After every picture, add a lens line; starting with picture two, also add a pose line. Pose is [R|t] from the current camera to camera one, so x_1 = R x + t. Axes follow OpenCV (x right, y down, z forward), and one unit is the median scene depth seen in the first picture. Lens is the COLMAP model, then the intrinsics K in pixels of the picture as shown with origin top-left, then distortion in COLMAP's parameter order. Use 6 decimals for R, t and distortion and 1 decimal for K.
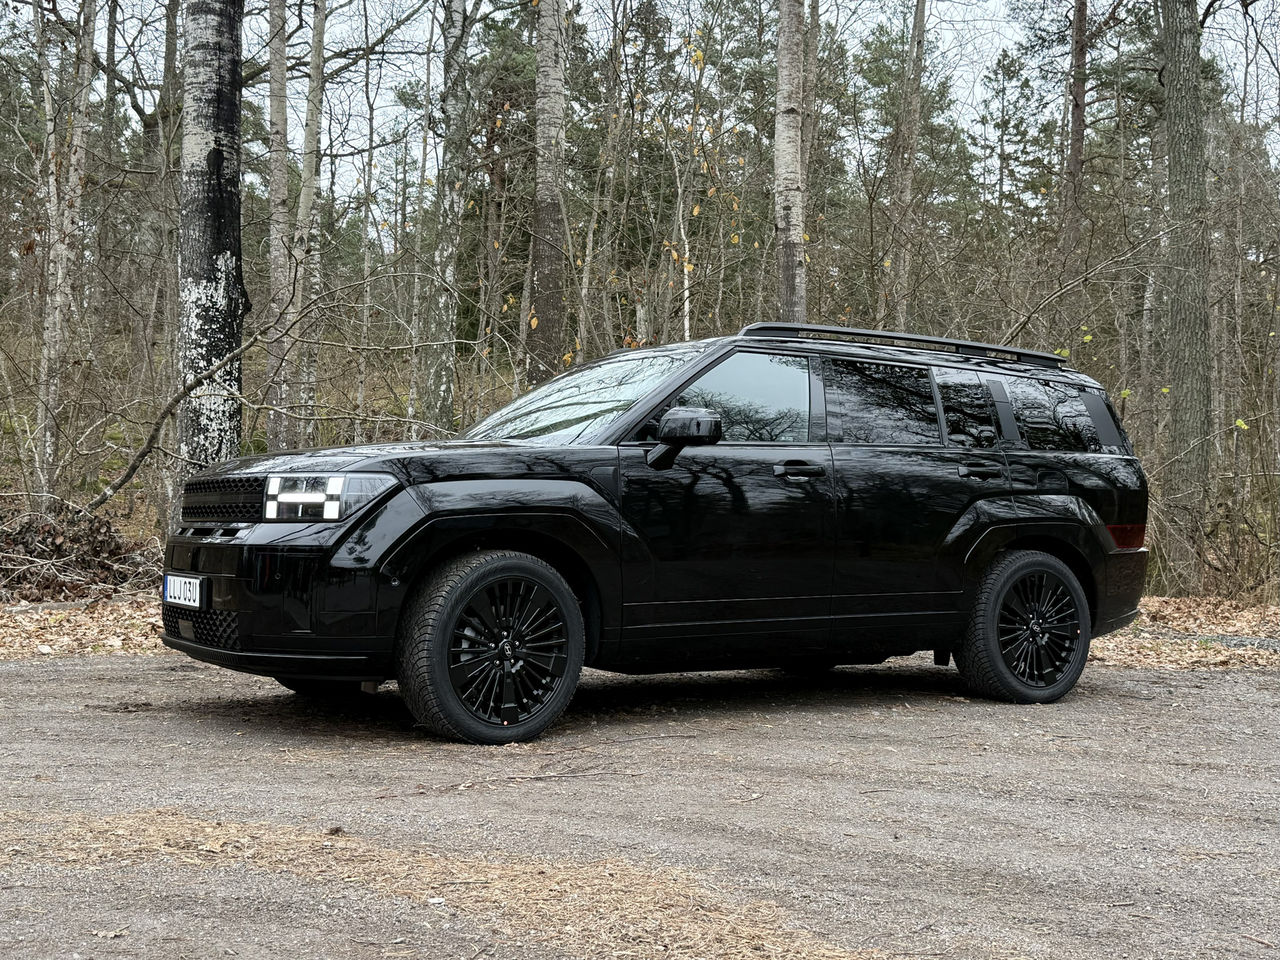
lens RADIAL K [[1355.4, 0, 632.8], [0, 1355.4, 422.0], [0, 0, 1]] dist [0.182271, -0.420206]
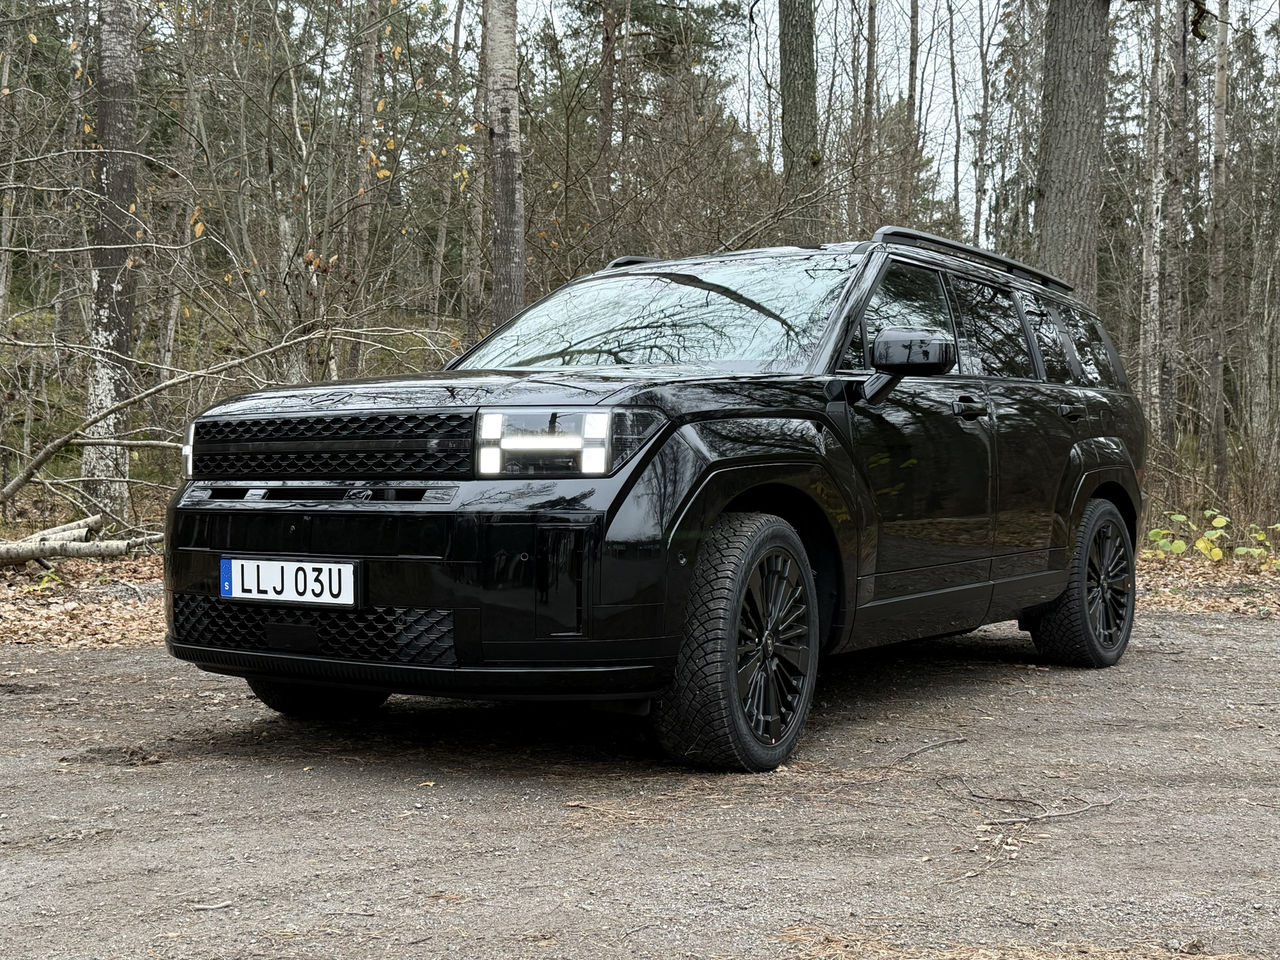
lens RADIAL K [[1441.4, 0, 613.1], [0, 1441.4, 479.8], [0, 0, 1]] dist [0.143518, -0.349136]
pose [[0.929916, -0.013820, 0.367512, -0.163189], [-0.014632, 0.997112, 0.074518, 0.006485], [-0.367481, -0.074673, 0.927028, 0.105808]]
